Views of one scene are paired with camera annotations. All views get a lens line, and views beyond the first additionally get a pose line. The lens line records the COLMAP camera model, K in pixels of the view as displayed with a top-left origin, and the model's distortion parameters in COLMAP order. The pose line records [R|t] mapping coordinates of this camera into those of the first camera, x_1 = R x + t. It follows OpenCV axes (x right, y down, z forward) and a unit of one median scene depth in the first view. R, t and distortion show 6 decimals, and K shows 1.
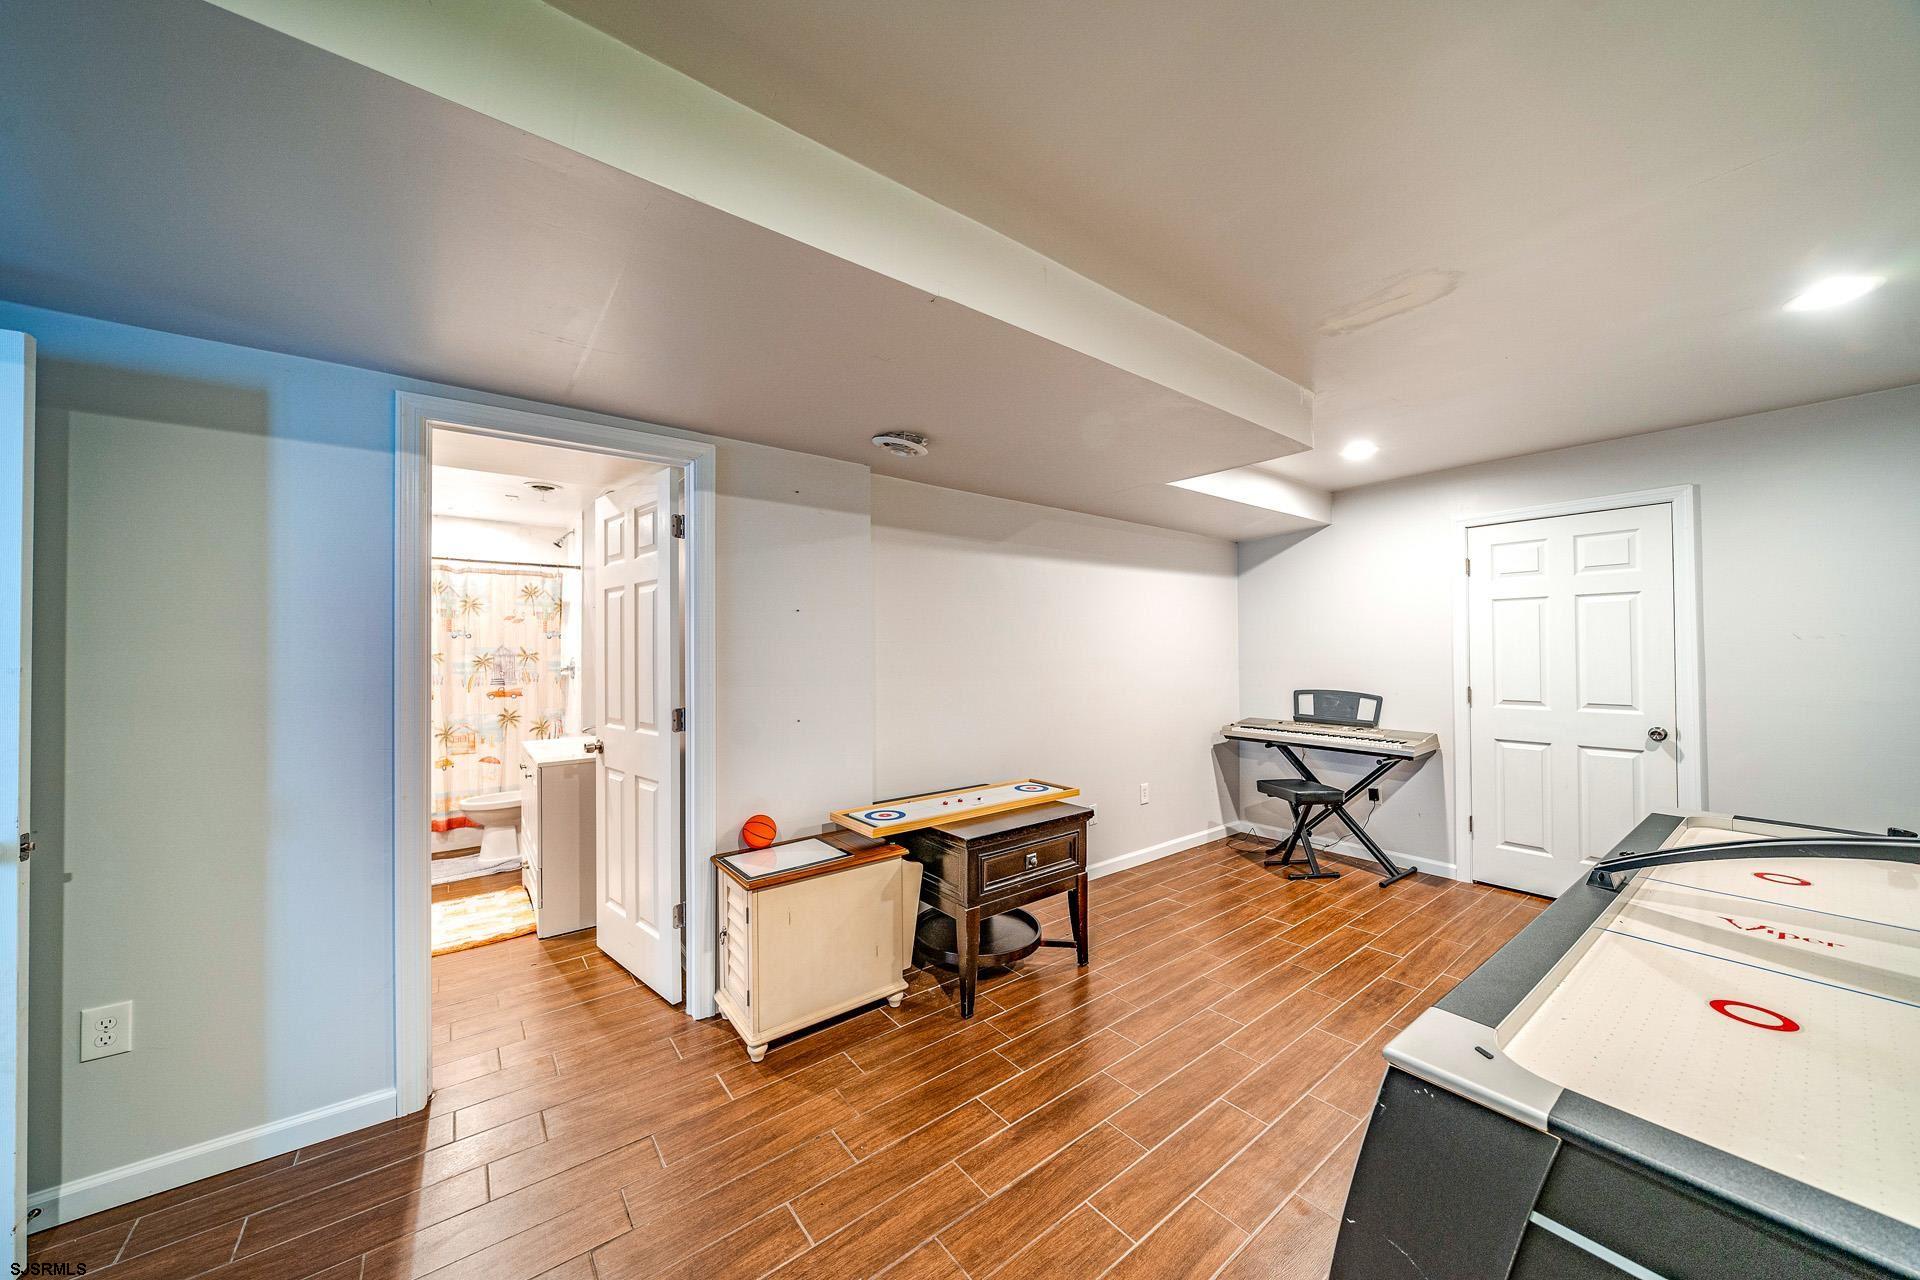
lens RADIAL K [[658.8, 0, 955.6], [0, 658.8, 644.9], [0, 0, 1]] dist [0.000151, -0.000035]
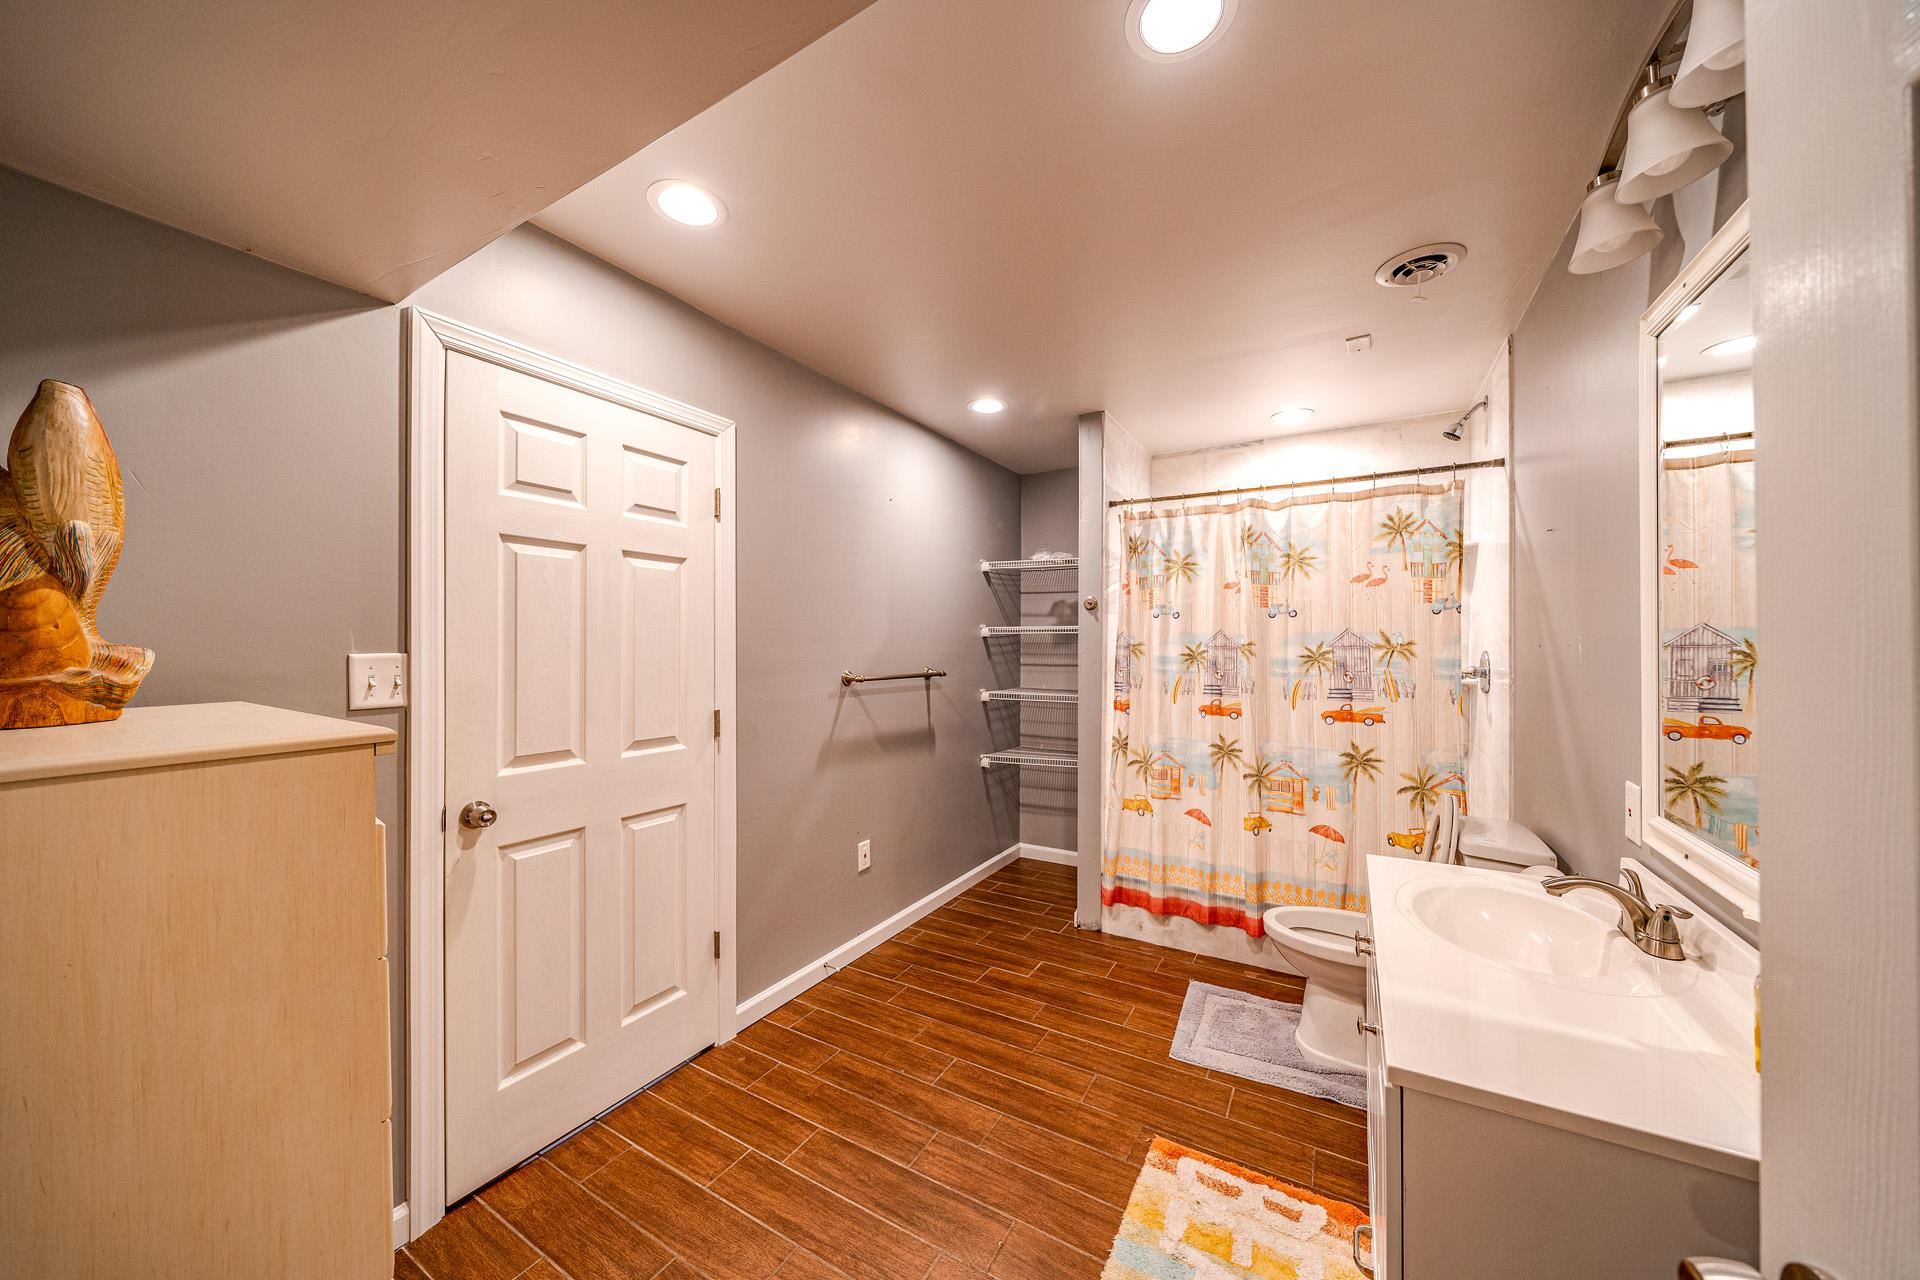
lens RADIAL K [[658.8, 0, 959.0], [0, 658.8, 644.7], [0, 0, 1]] dist [0.000151, -0.000035]
pose [[0.381164, 0.005968, -0.924488, -0.301478], [0.013333, 0.999840, 0.011952, 0.003386], [0.924411, -0.016882, 0.381024, 0.488151]]
